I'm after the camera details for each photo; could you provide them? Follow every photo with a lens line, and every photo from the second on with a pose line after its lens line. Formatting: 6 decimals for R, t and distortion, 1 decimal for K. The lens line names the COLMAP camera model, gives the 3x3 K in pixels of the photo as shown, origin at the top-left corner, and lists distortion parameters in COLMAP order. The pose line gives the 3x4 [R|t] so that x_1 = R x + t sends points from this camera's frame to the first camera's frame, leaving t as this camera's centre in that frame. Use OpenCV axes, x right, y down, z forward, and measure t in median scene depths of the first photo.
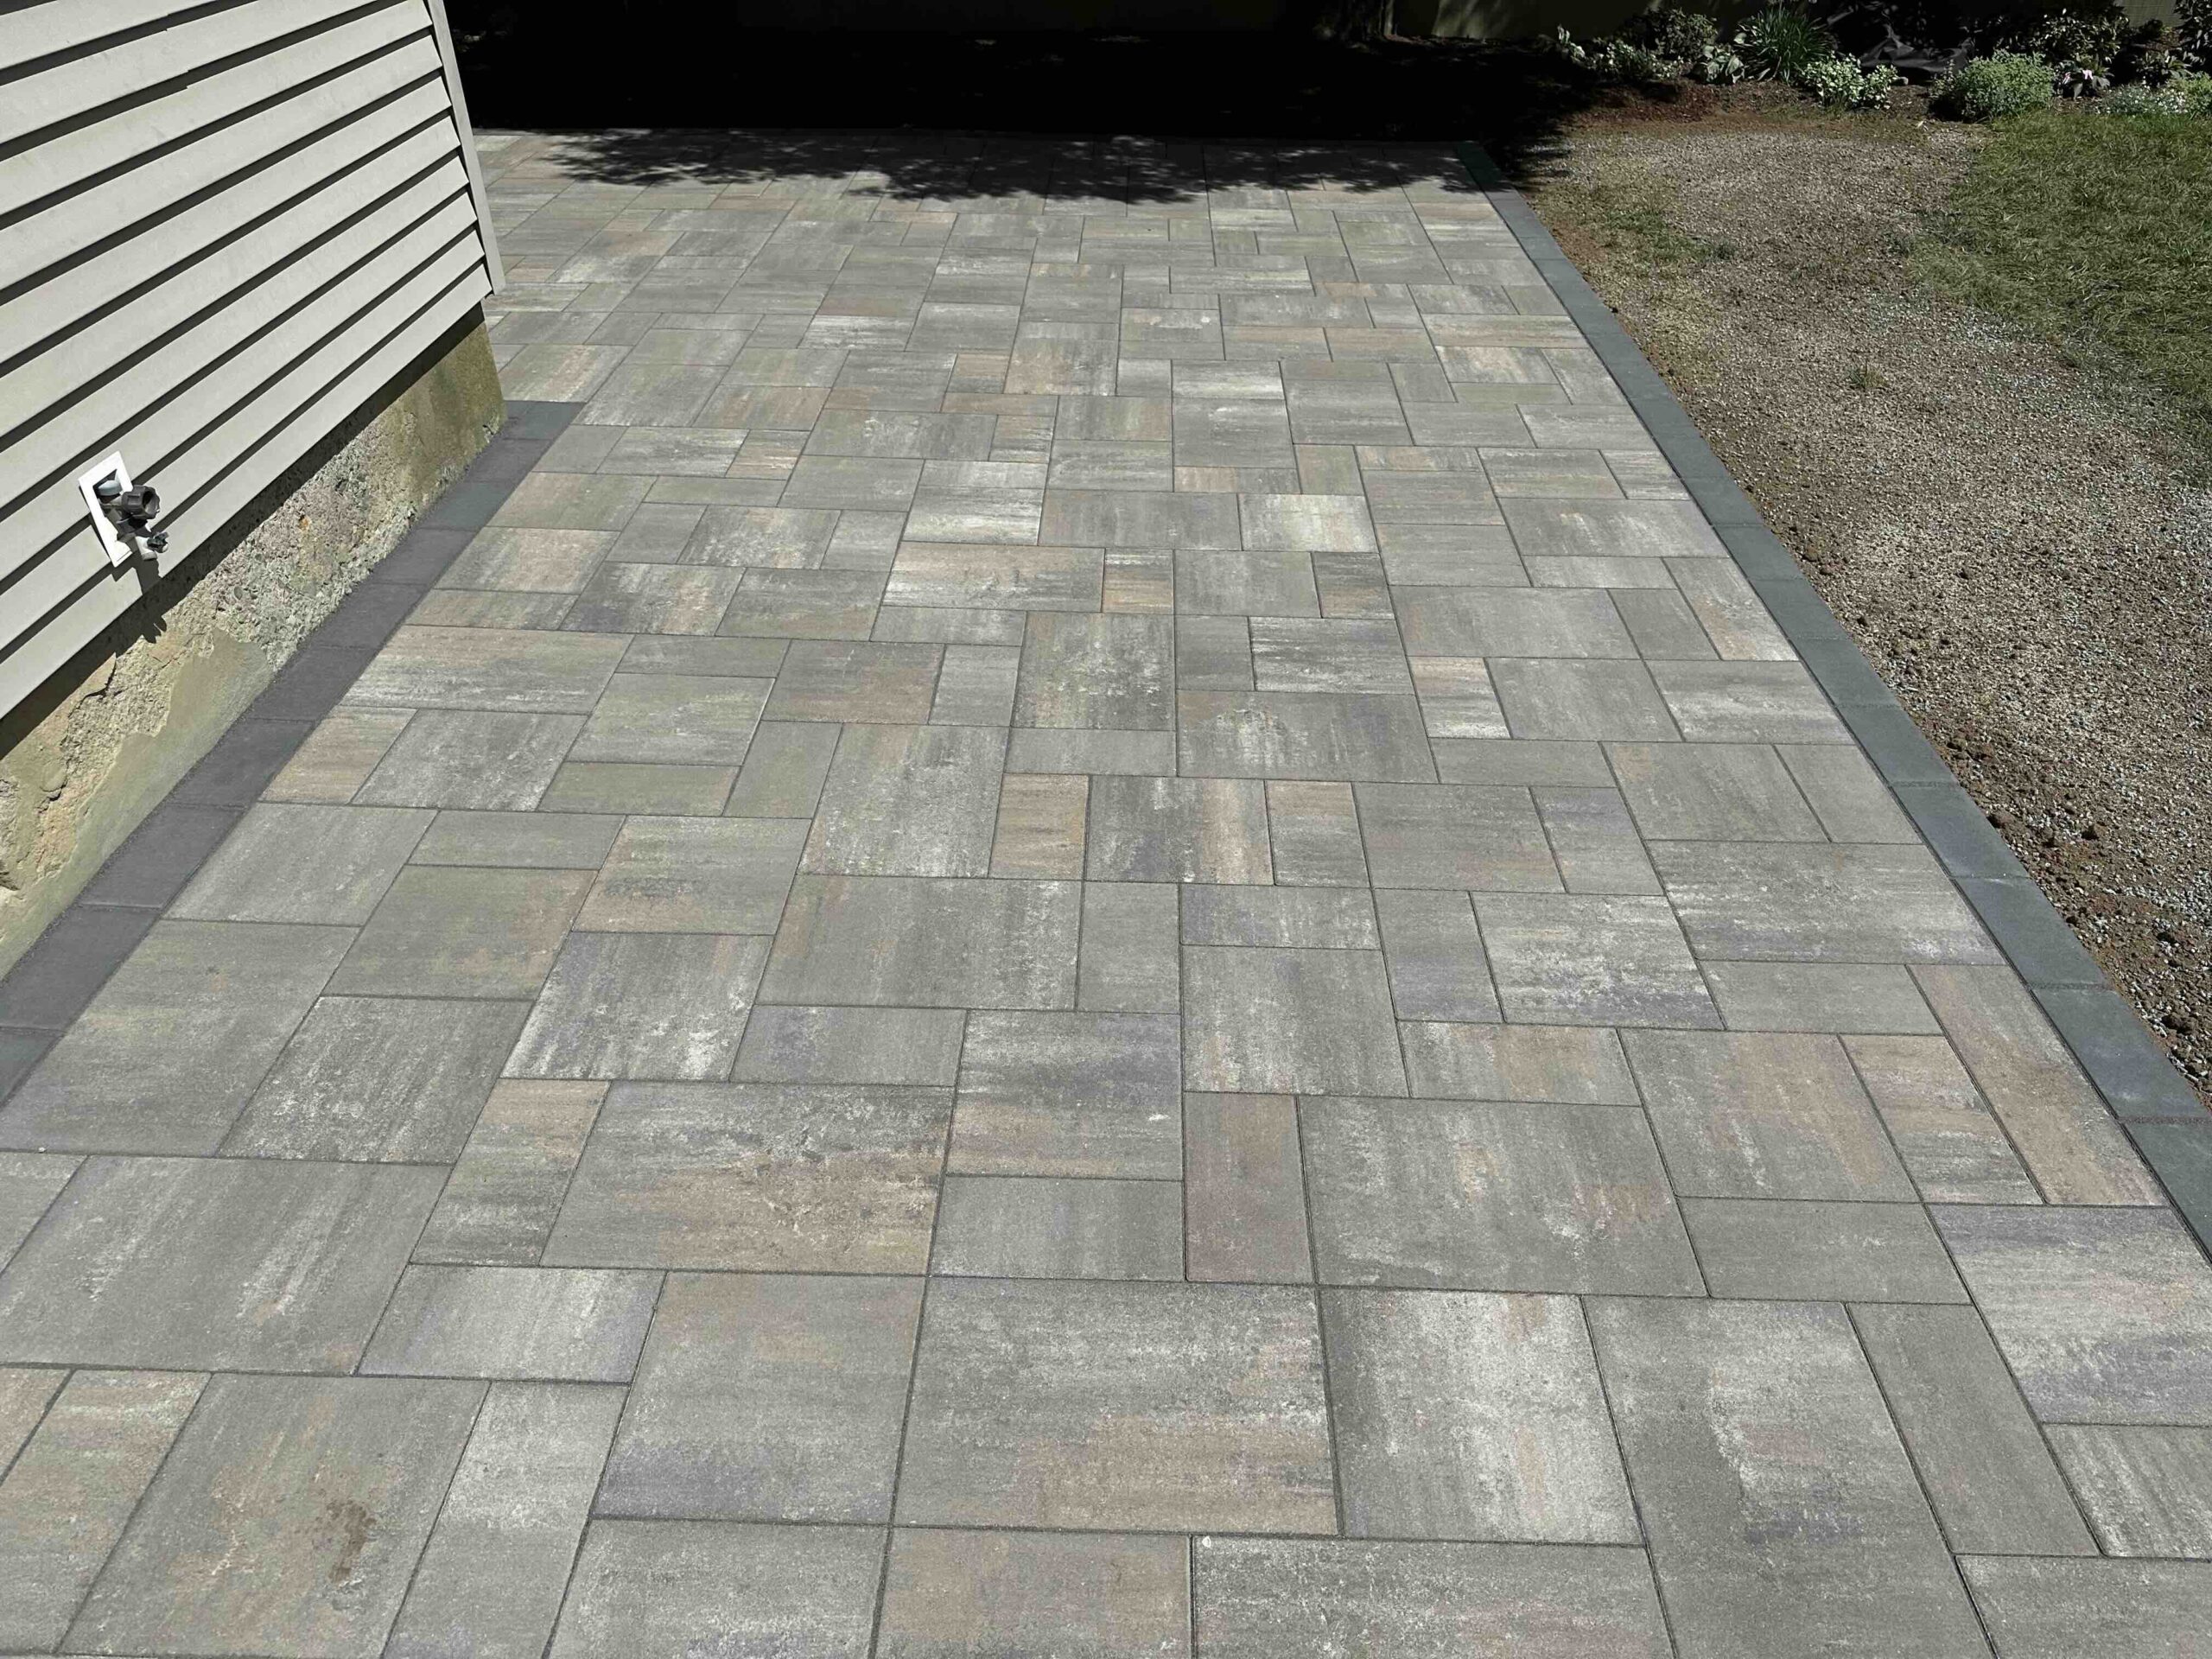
lens RADIAL K [[1558.2, 0, 1121.8], [0, 1558.2, 833.6], [0, 0, 1]] dist [0.055927, -0.072524]
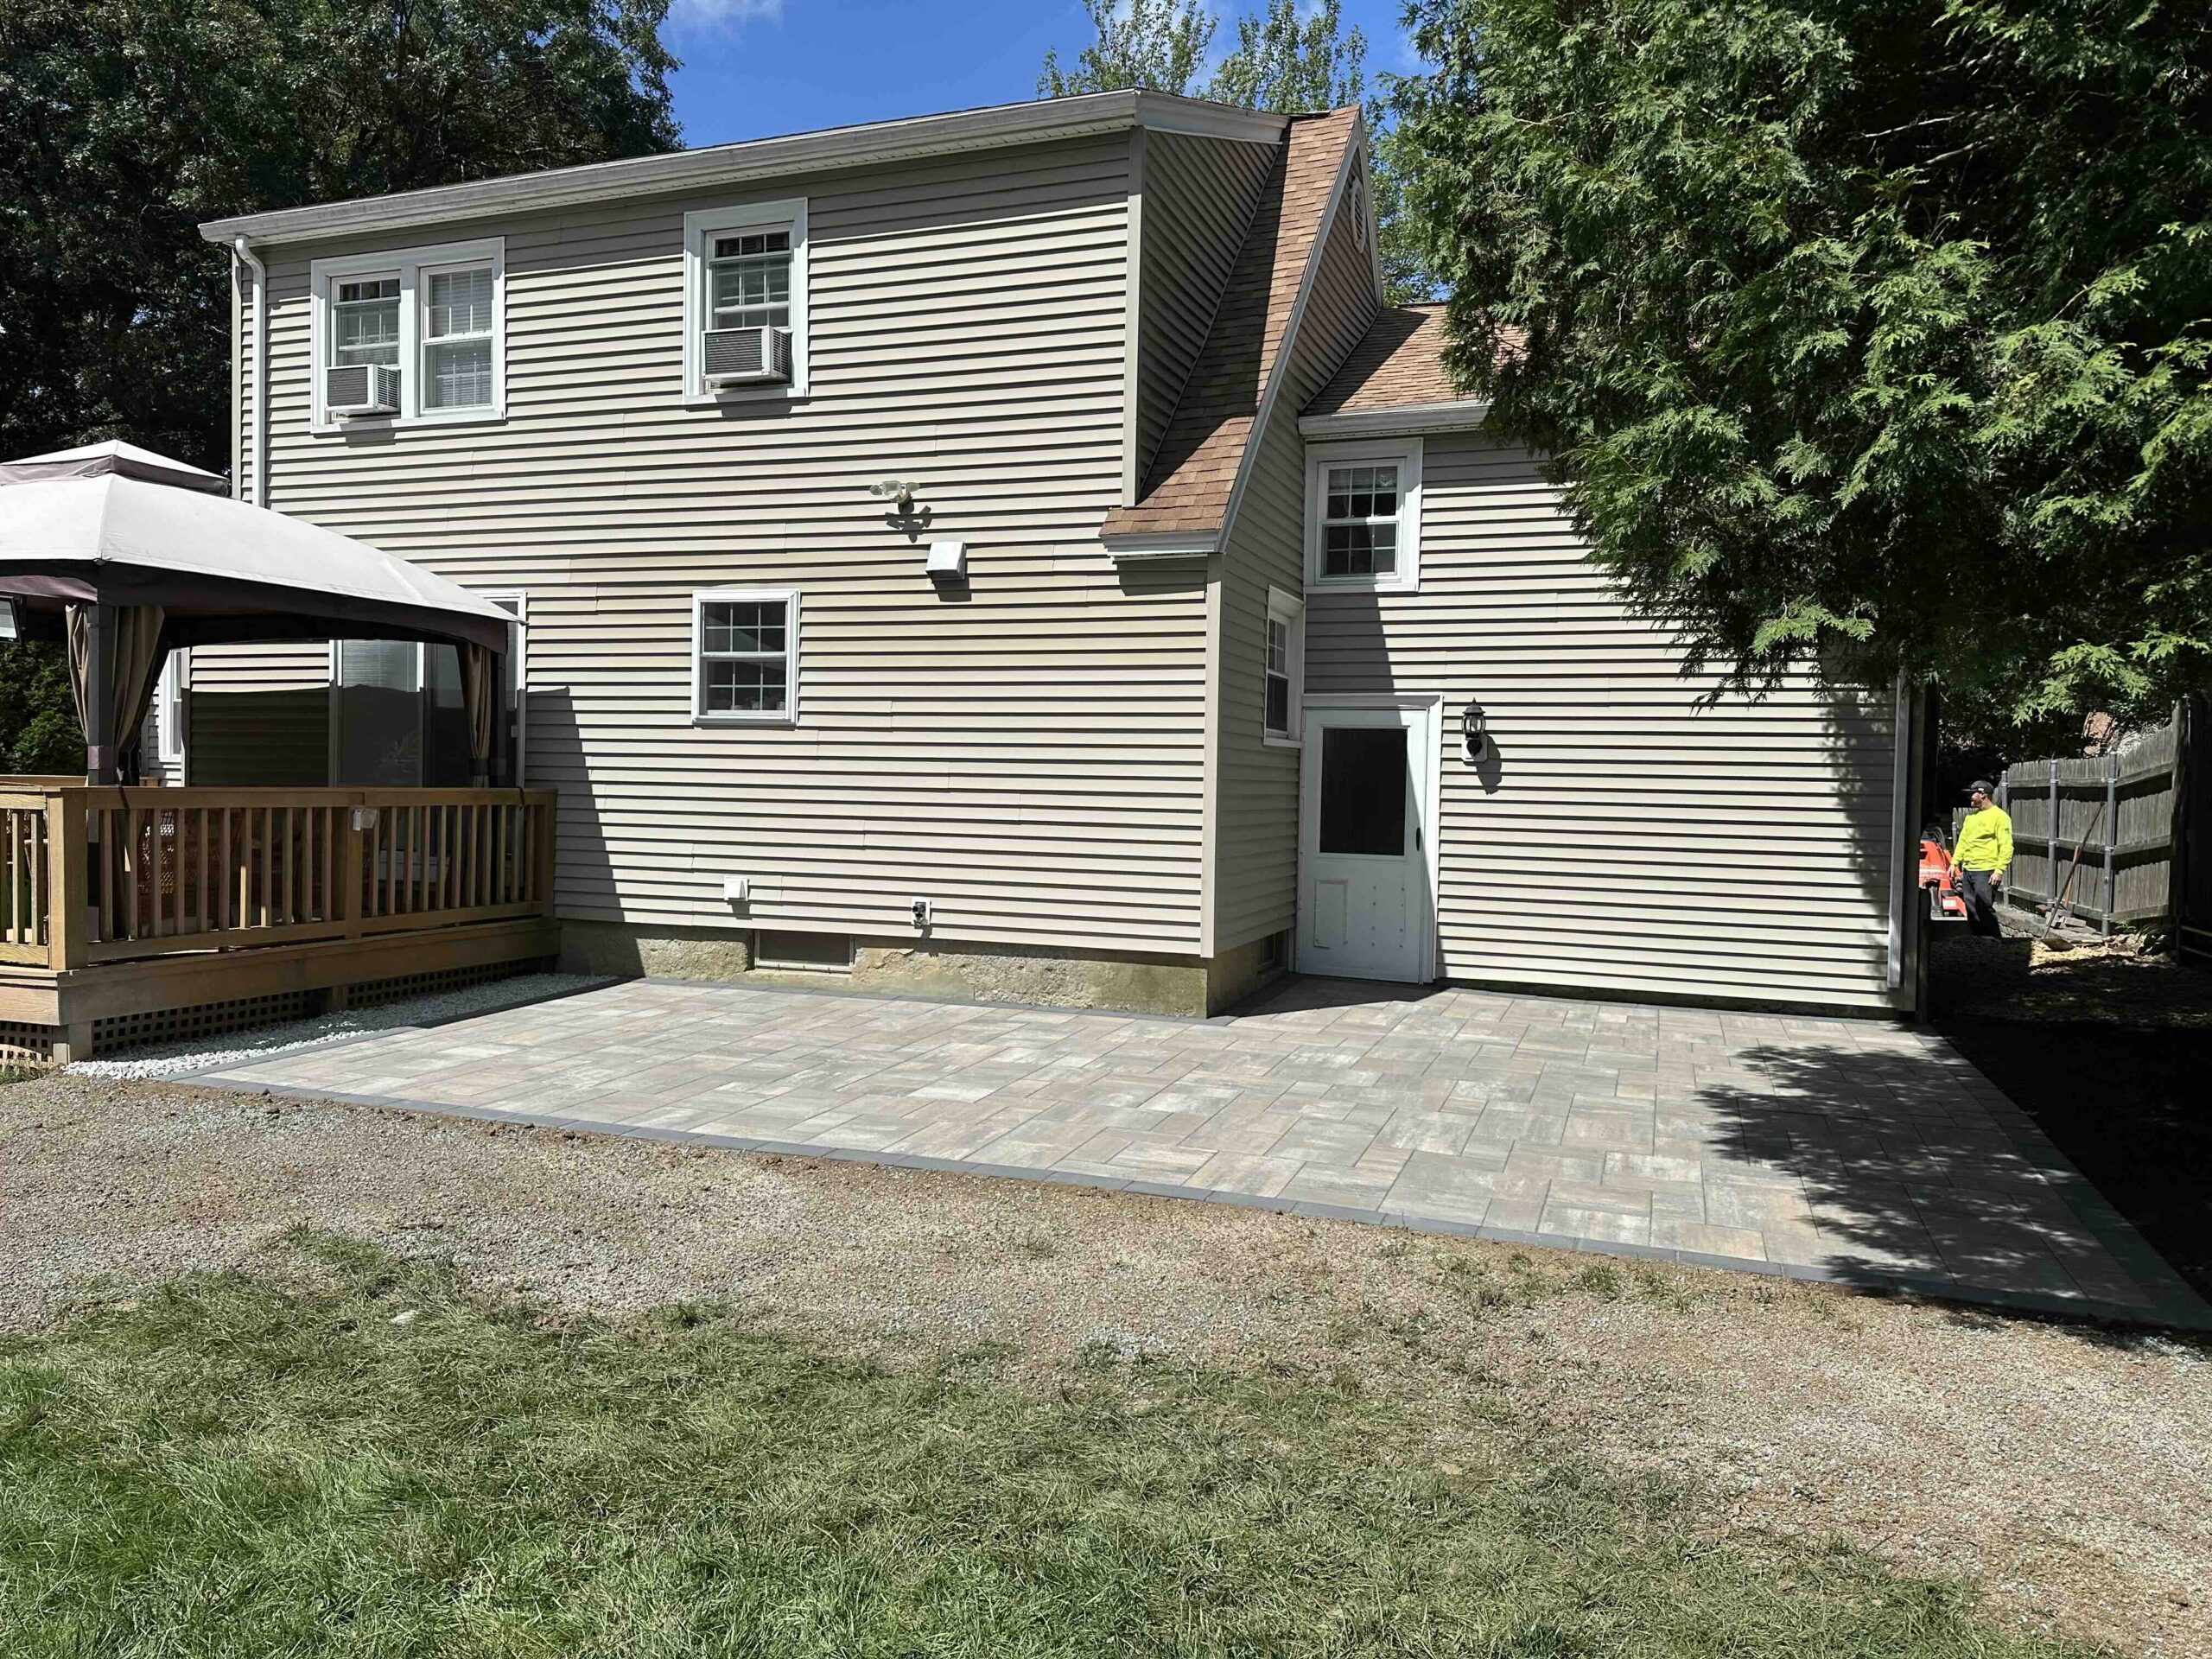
lens RADIAL K [[1558.2, 0, 1057.3], [0, 1558.2, 788.0], [0, 0, 1]] dist [0.055927, -0.072524]
pose [[-0.344893, 0.010611, -0.938582, 1.928193], [-0.560944, 0.799404, 0.215163, -1.027034], [0.752590, 0.600700, -0.269756, 1.527393]]
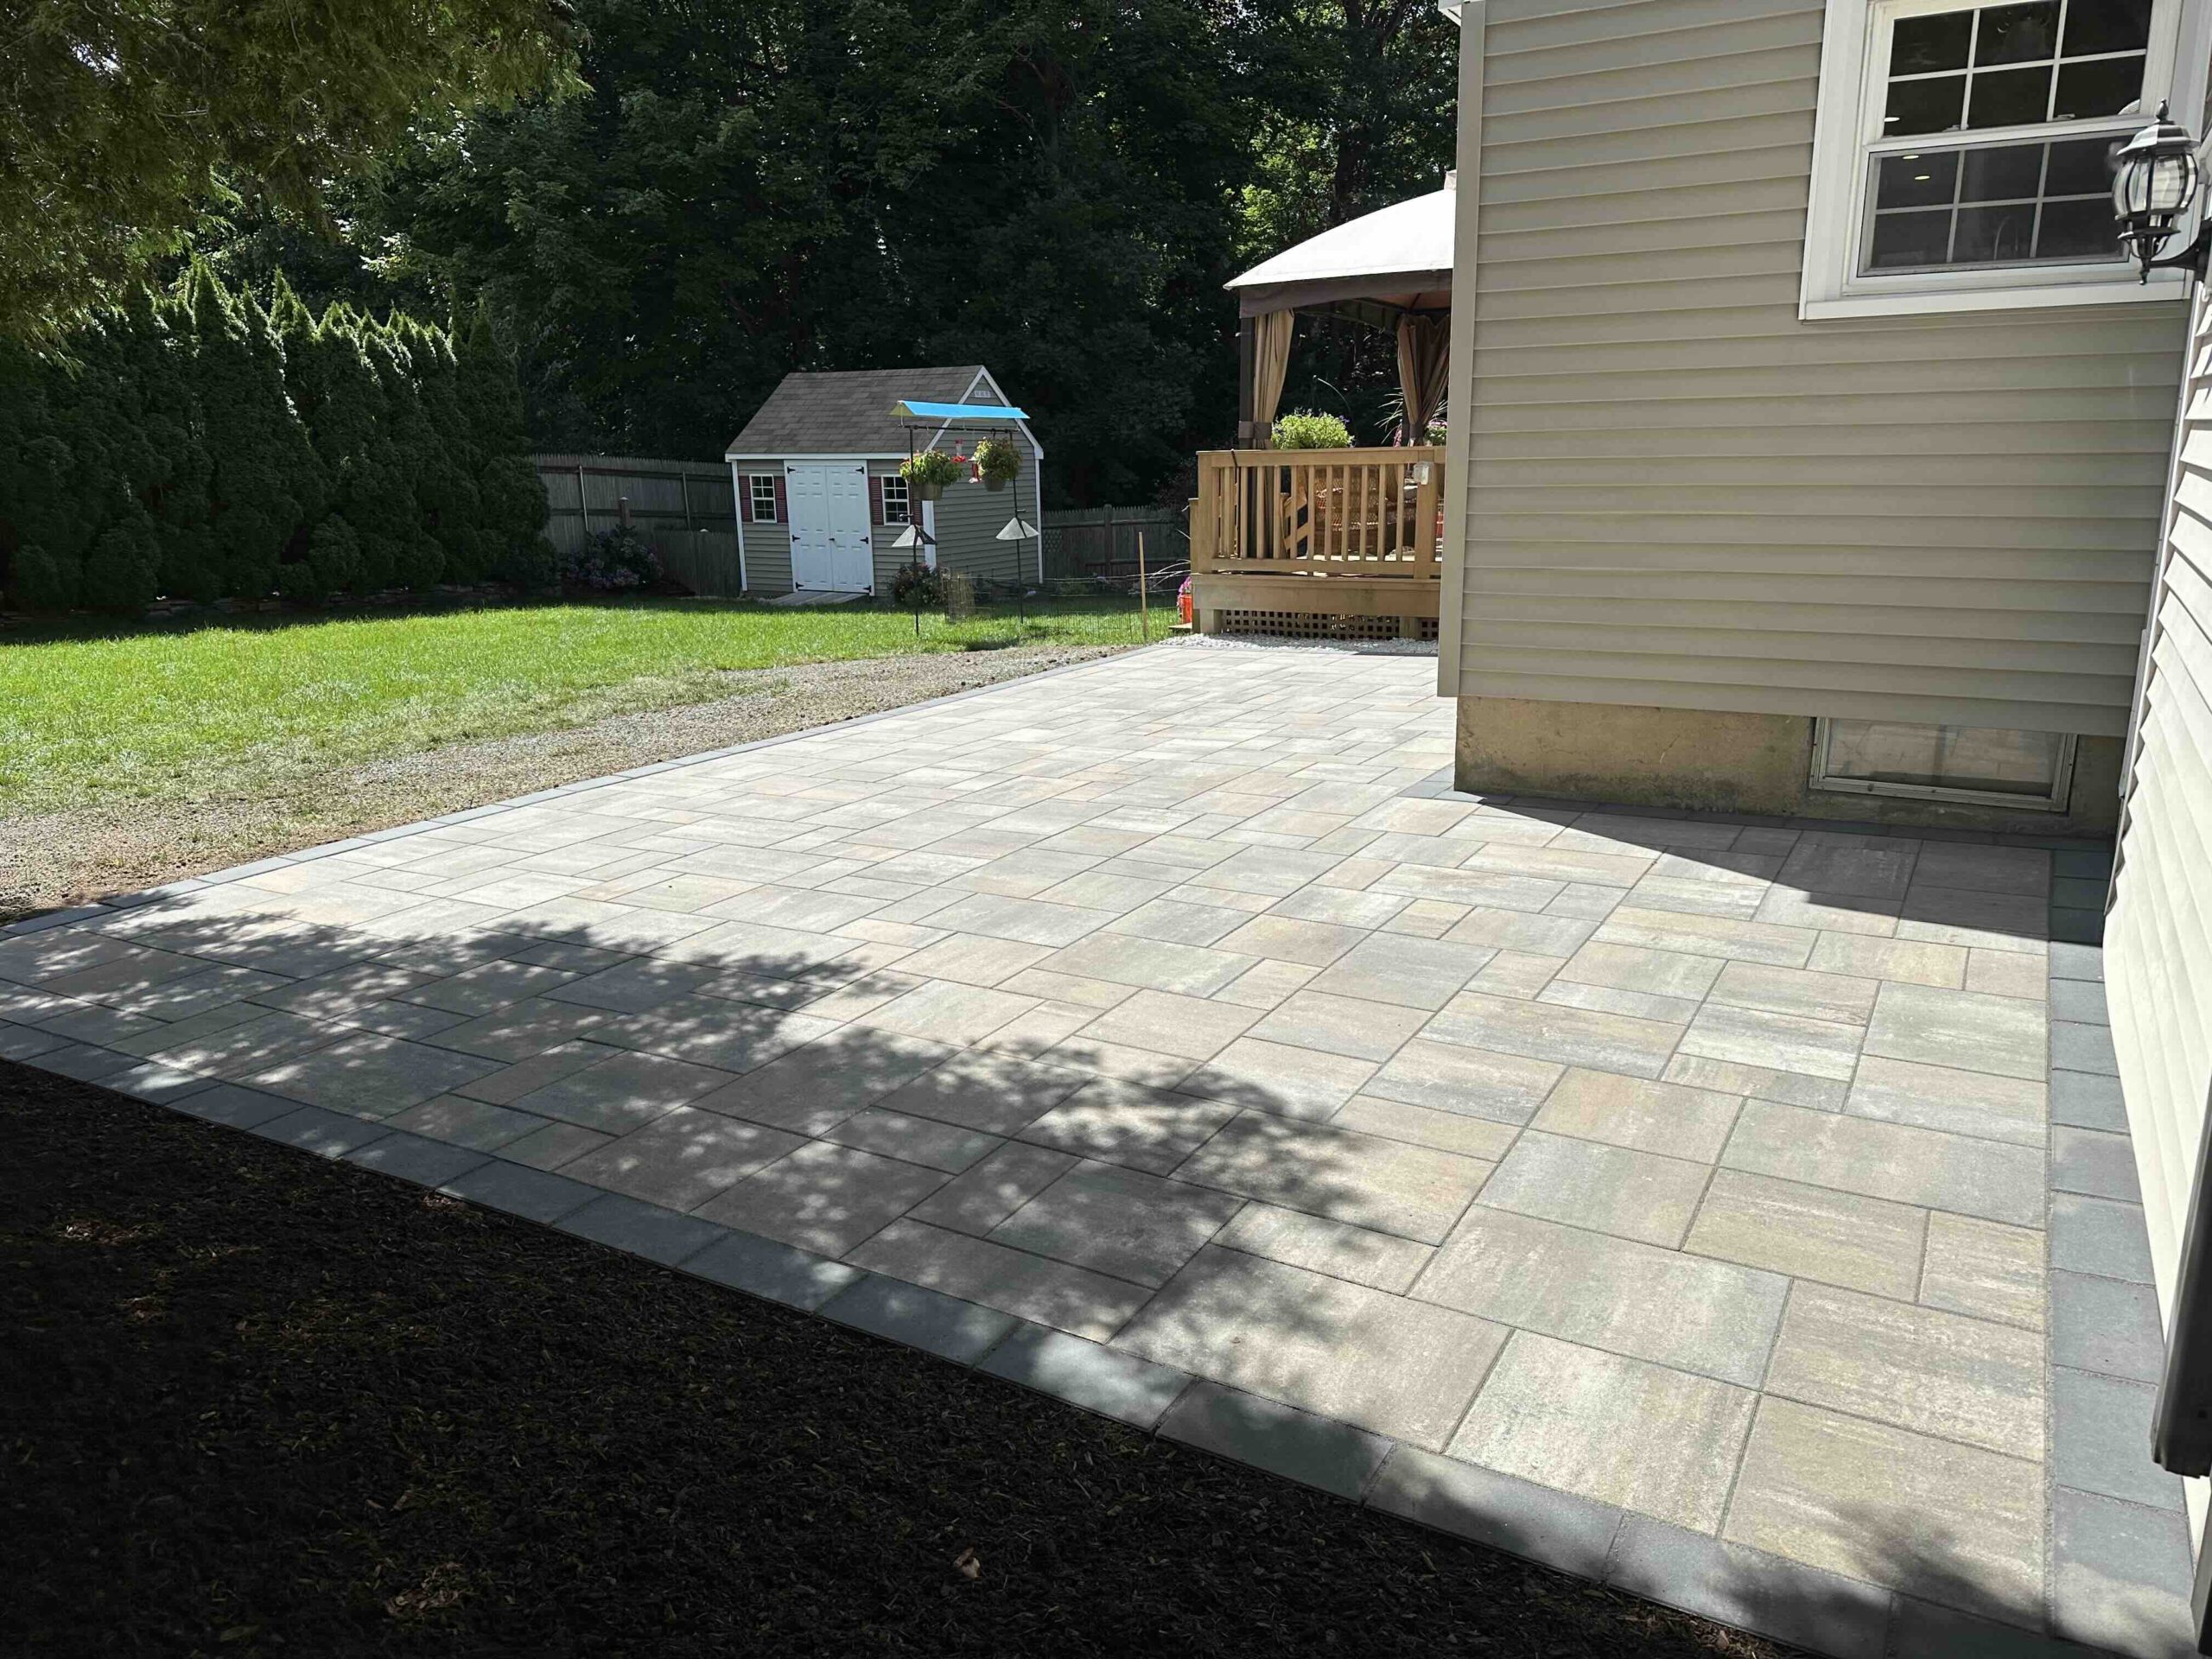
lens RADIAL K [[1558.2, 0, 1111.1], [0, 1558.2, 844.6], [0, 0, 1]] dist [0.055927, -0.072524]
pose [[-0.874367, -0.102968, 0.474215, -0.955948], [0.297756, 0.657800, 0.691839, -1.532910], [-0.383176, 0.746121, -0.544499, 2.320773]]
